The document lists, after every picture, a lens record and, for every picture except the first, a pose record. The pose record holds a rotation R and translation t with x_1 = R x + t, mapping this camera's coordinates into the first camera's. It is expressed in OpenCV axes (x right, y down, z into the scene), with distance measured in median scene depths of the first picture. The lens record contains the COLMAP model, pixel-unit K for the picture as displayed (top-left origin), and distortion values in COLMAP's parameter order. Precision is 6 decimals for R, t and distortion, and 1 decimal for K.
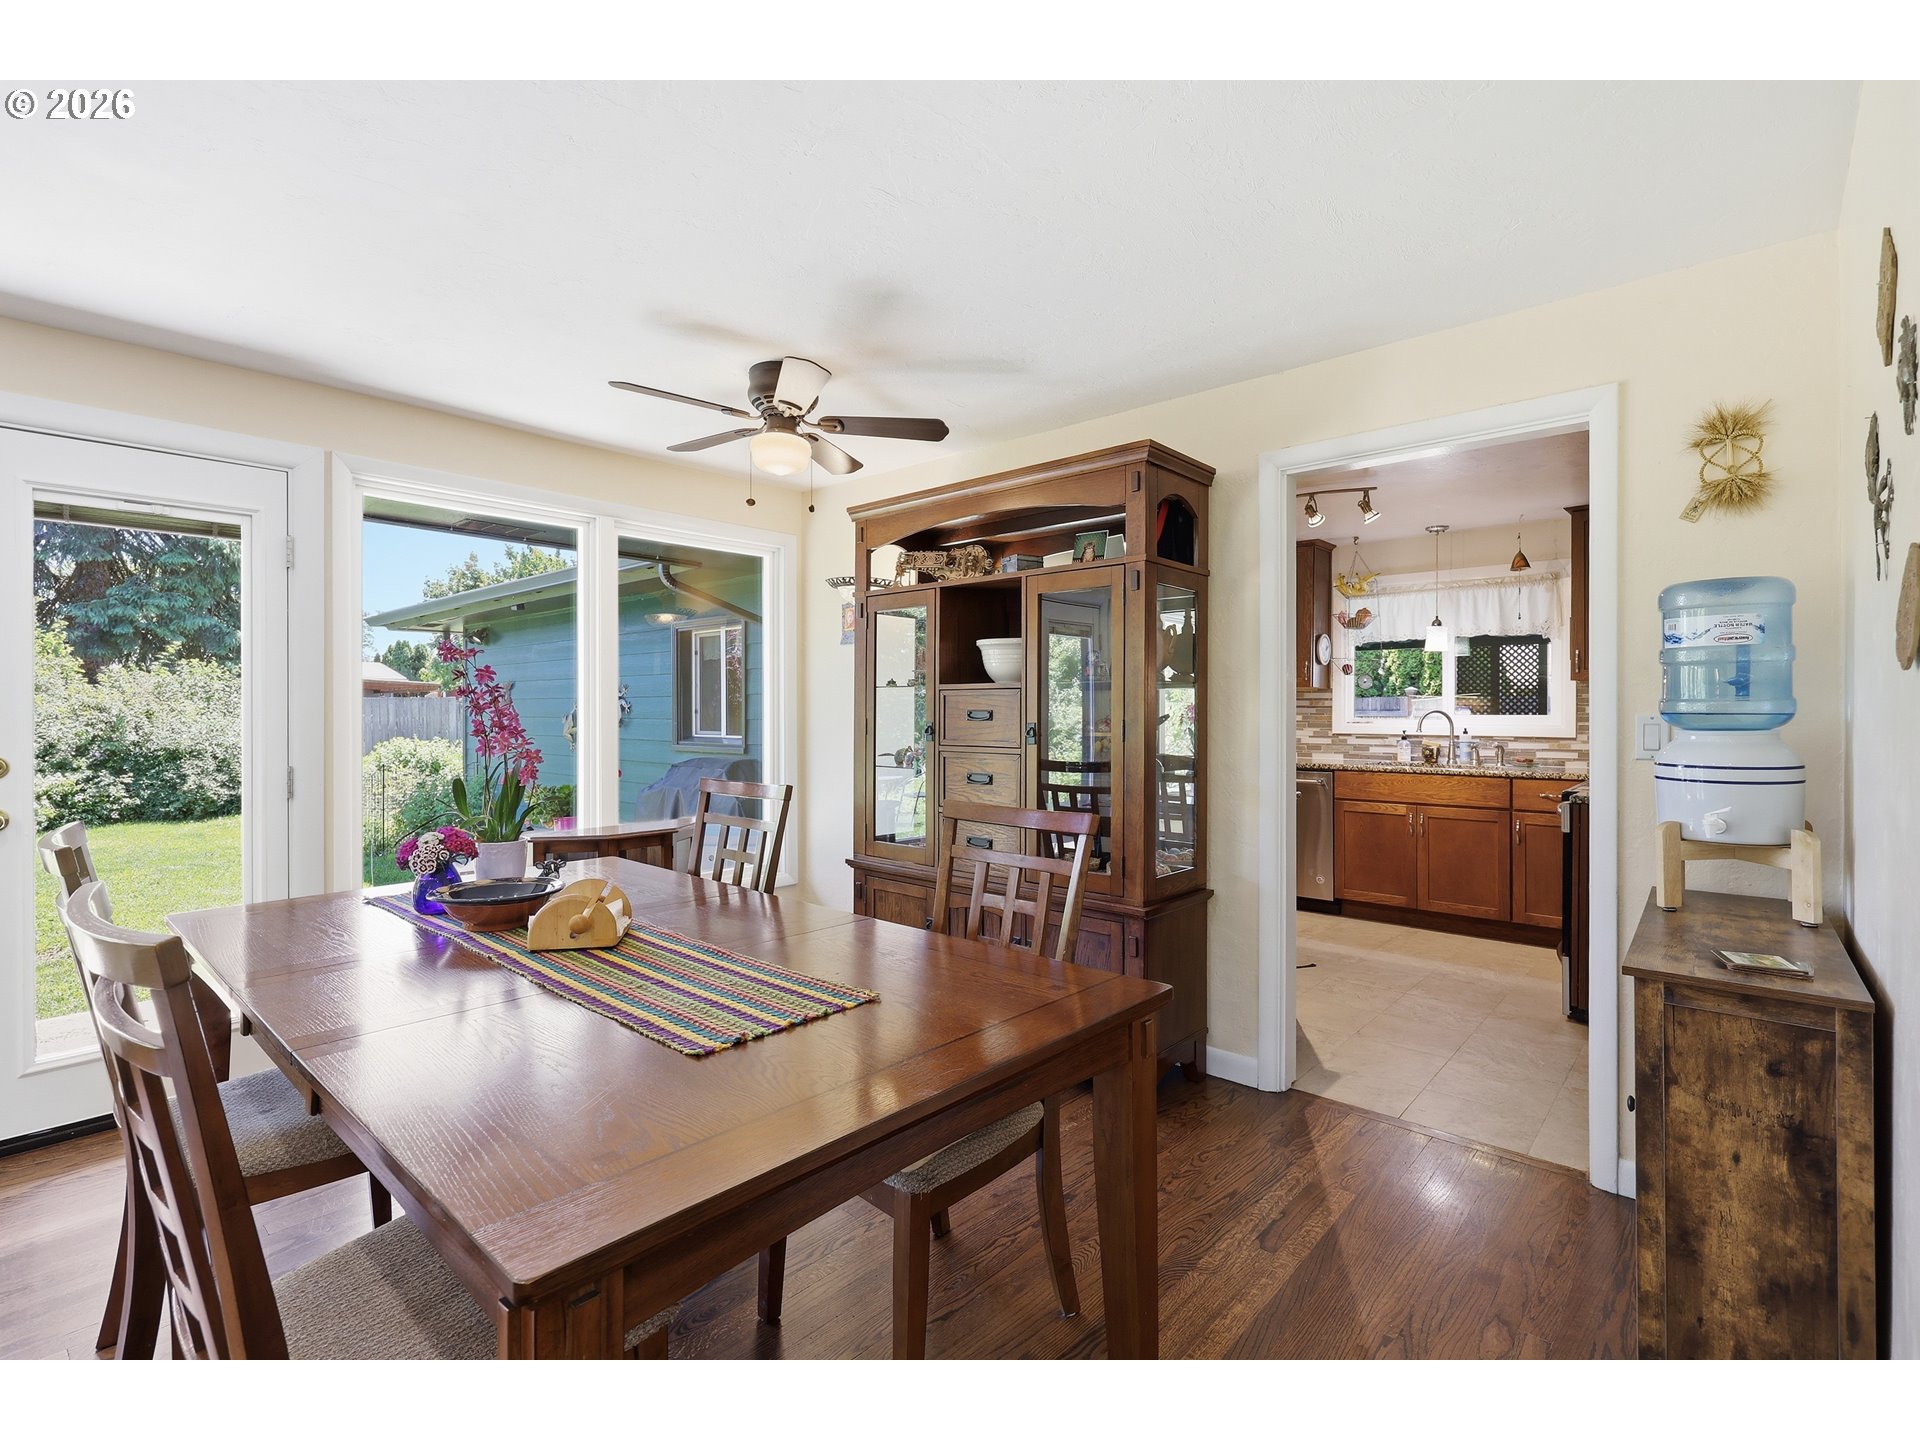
lens RADIAL K [[885.4, 0, 967.9], [0, 885.4, 713.6], [0, 0, 1]] dist [-0.000180, 0.000784]
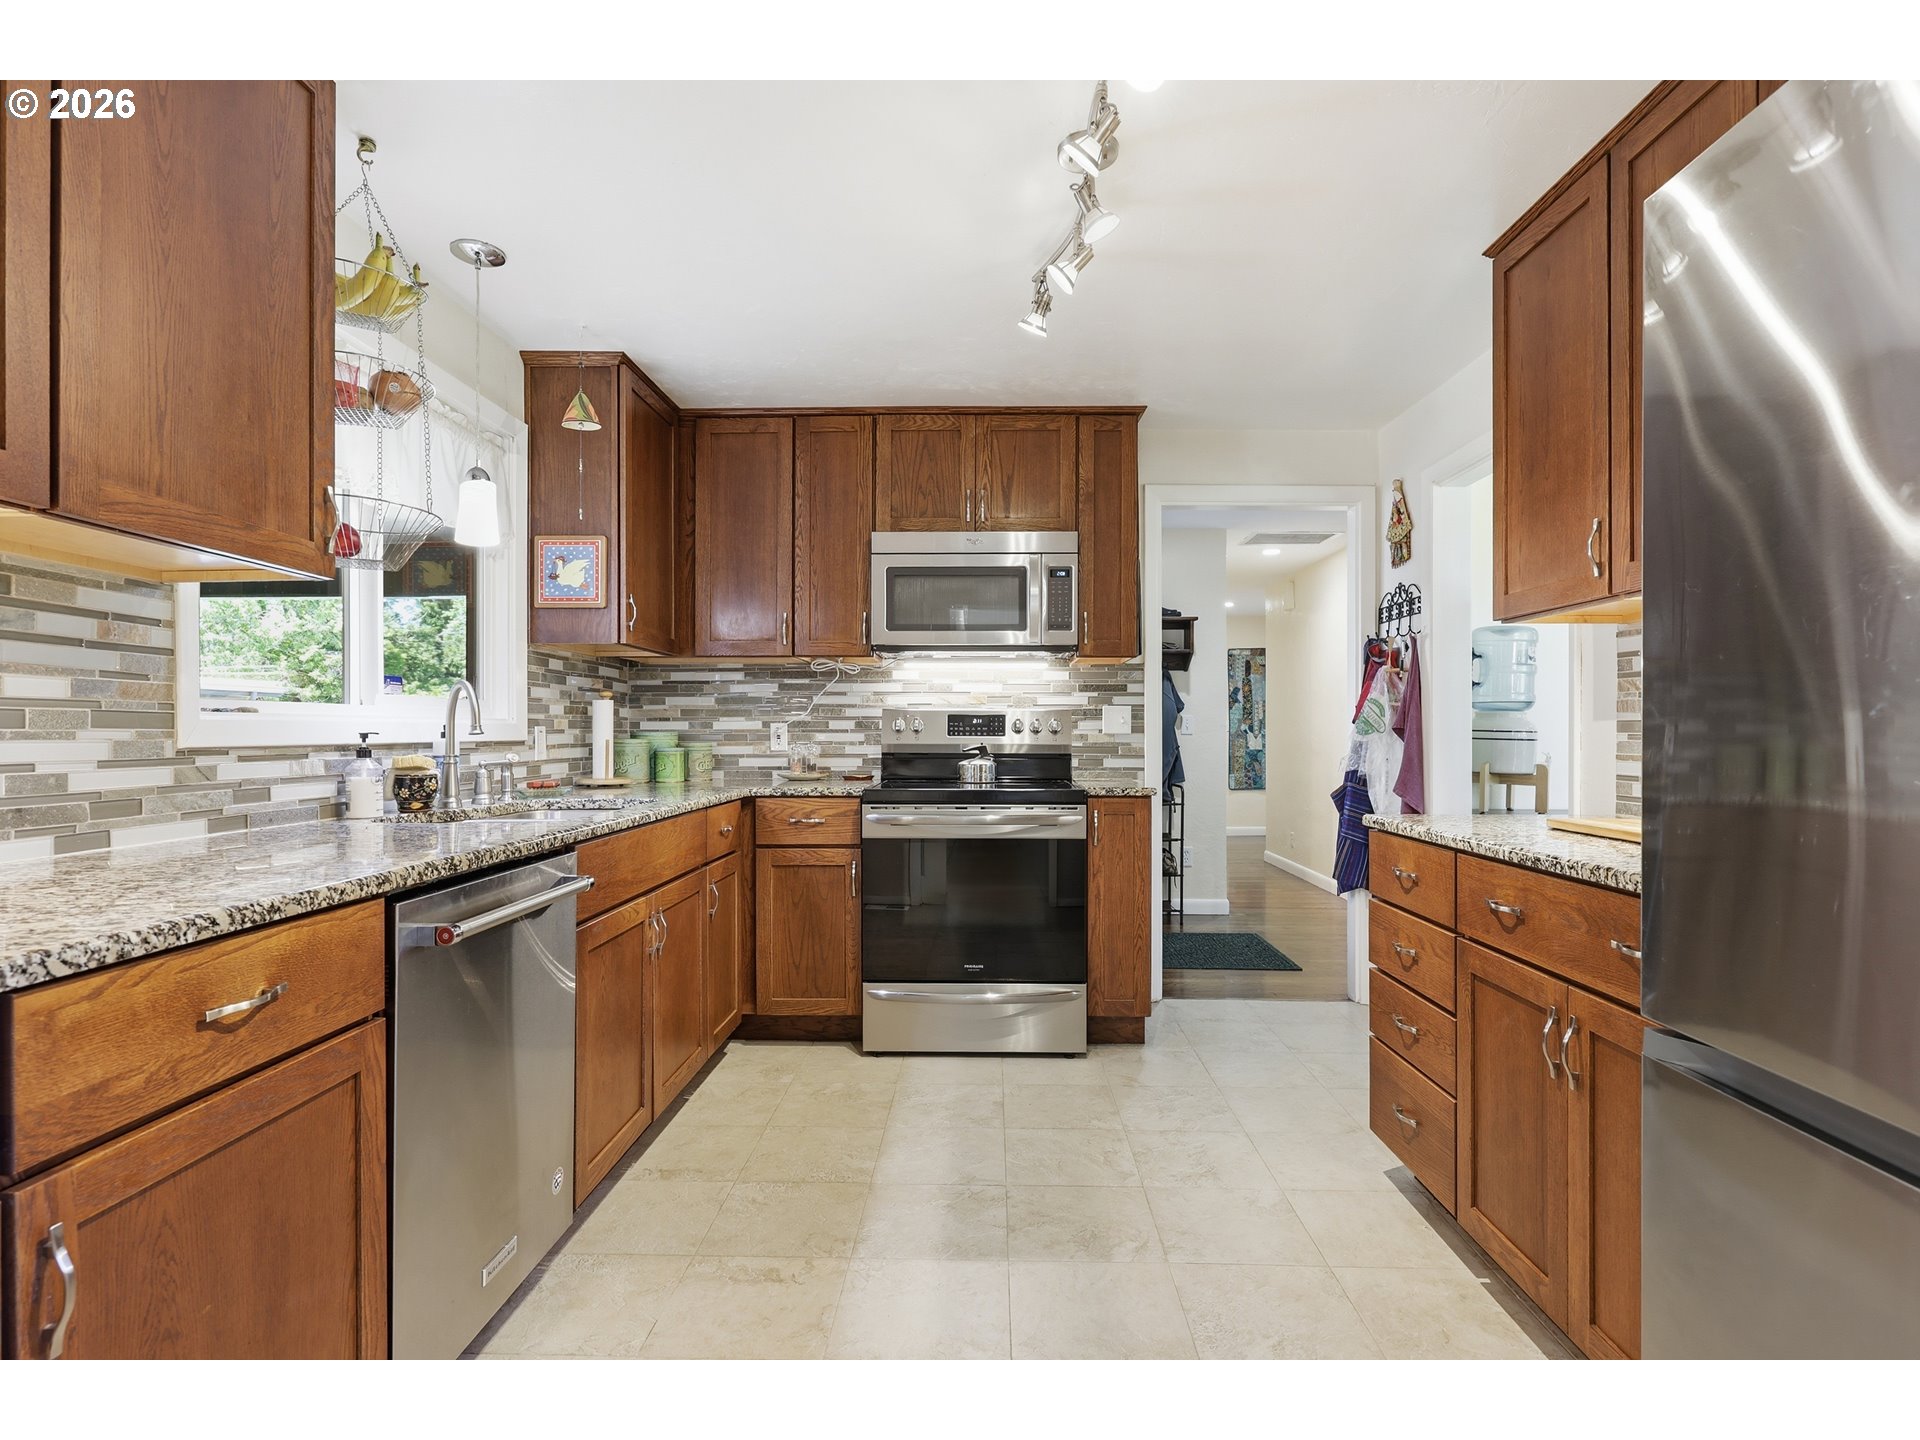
lens RADIAL K [[979.0, 0, 962.0], [0, 979.0, 714.6], [0, 0, 1]] dist [0.003129, 0.000259]
pose [[-0.650981, 0.012914, 0.758984, 0.036599], [0.001236, 0.999872, -0.015953, 0.034933], [-0.759093, -0.009447, -0.650914, 2.069957]]
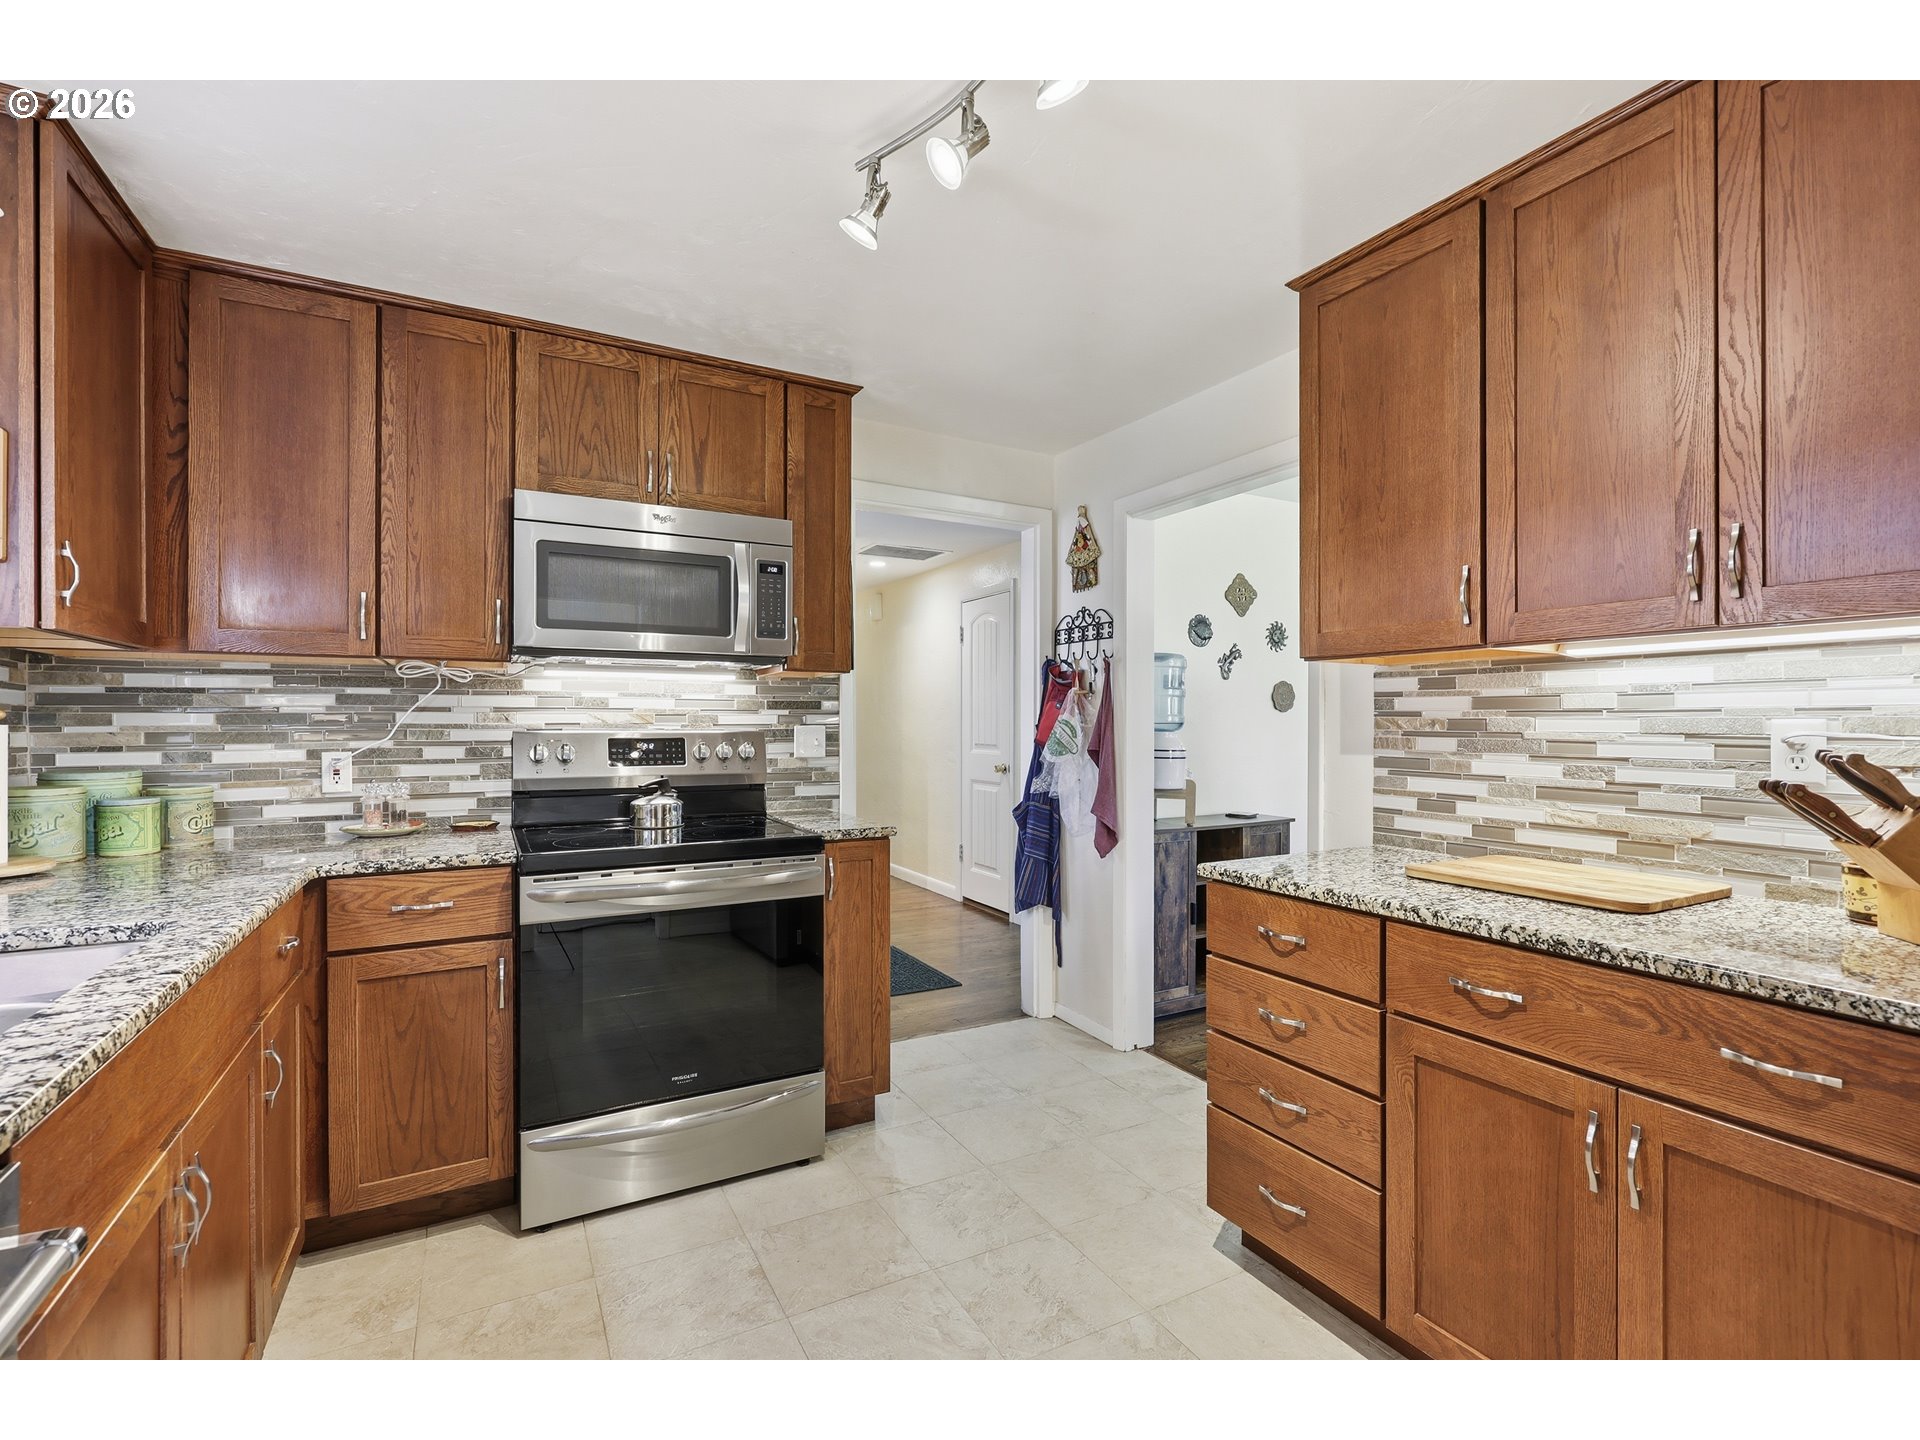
lens RADIAL K [[885.4, 0, 967.9], [0, 885.4, 713.6], [0, 0, 1]] dist [-0.000180, 0.000784]
pose [[-0.946423, 0.002185, 0.322921, 0.396934], [0.000429, 0.999985, -0.005508, -0.006860], [-0.322929, -0.005075, -0.946410, 1.979874]]
